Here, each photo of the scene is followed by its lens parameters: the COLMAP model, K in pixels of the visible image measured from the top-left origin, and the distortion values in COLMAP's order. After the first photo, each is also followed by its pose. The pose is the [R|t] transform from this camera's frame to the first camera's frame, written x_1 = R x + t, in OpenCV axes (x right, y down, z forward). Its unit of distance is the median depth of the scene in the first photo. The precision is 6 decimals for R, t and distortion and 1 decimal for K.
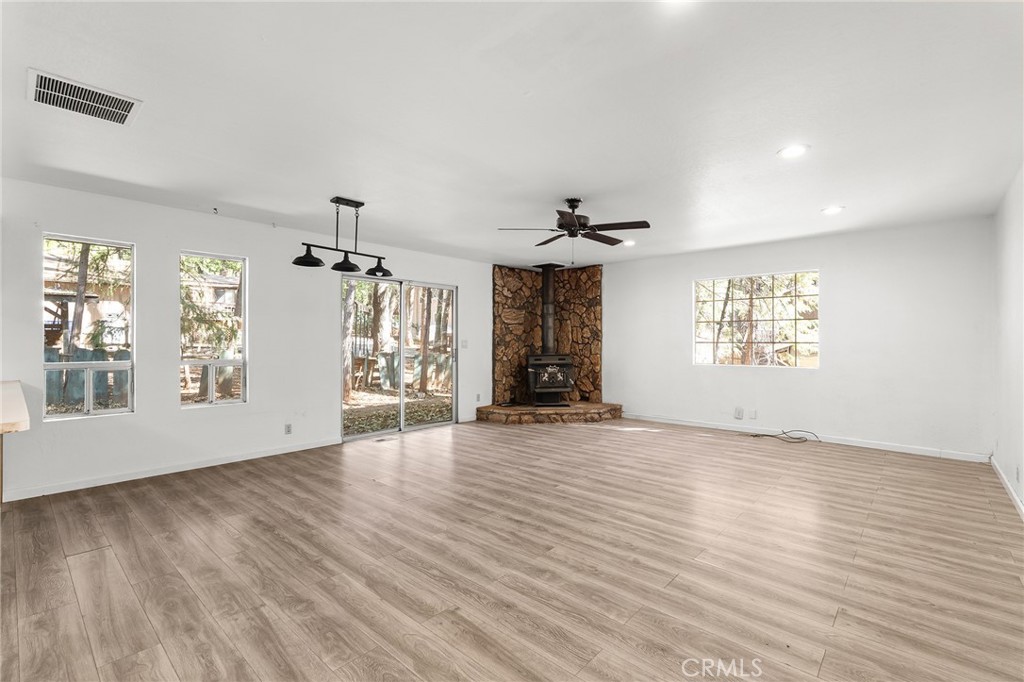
lens RADIAL K [[456.7, 0, 513.4], [0, 456.7, 336.5], [0, 0, 1]] dist [0.003697, 0.000227]
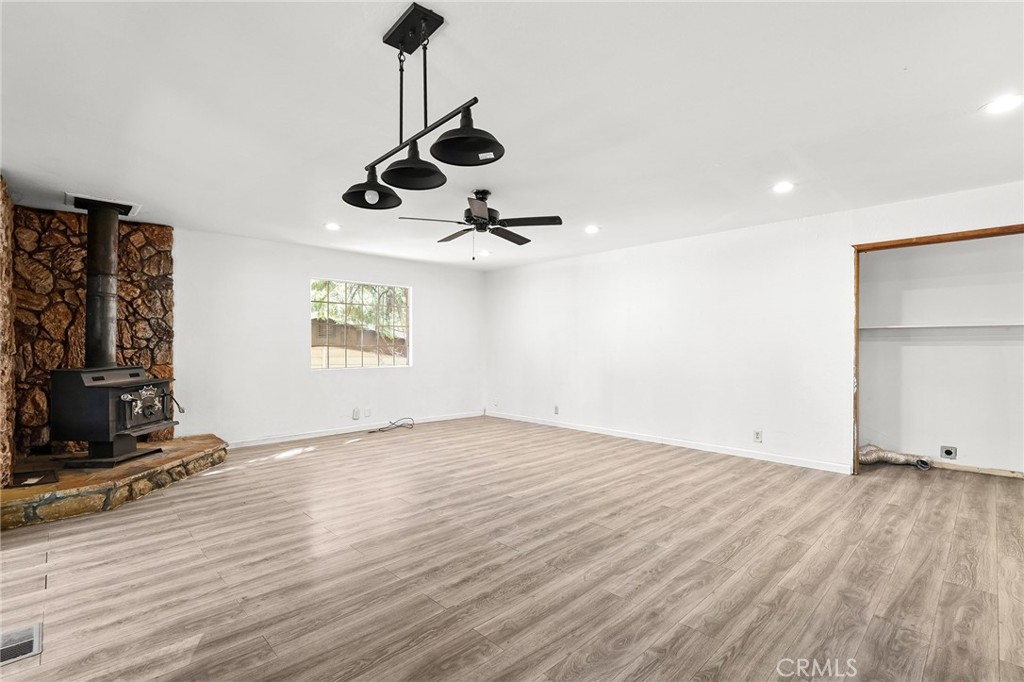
lens RADIAL K [[456.7, 0, 513.3], [0, 456.7, 350.4], [0, 0, 1]] dist [0.003697, 0.000227]
pose [[0.075038, -0.008110, 0.997148, -1.087281], [-0.014418, 0.999854, 0.009217, 0.015476], [-0.997076, -0.015069, 0.074910, 1.179083]]
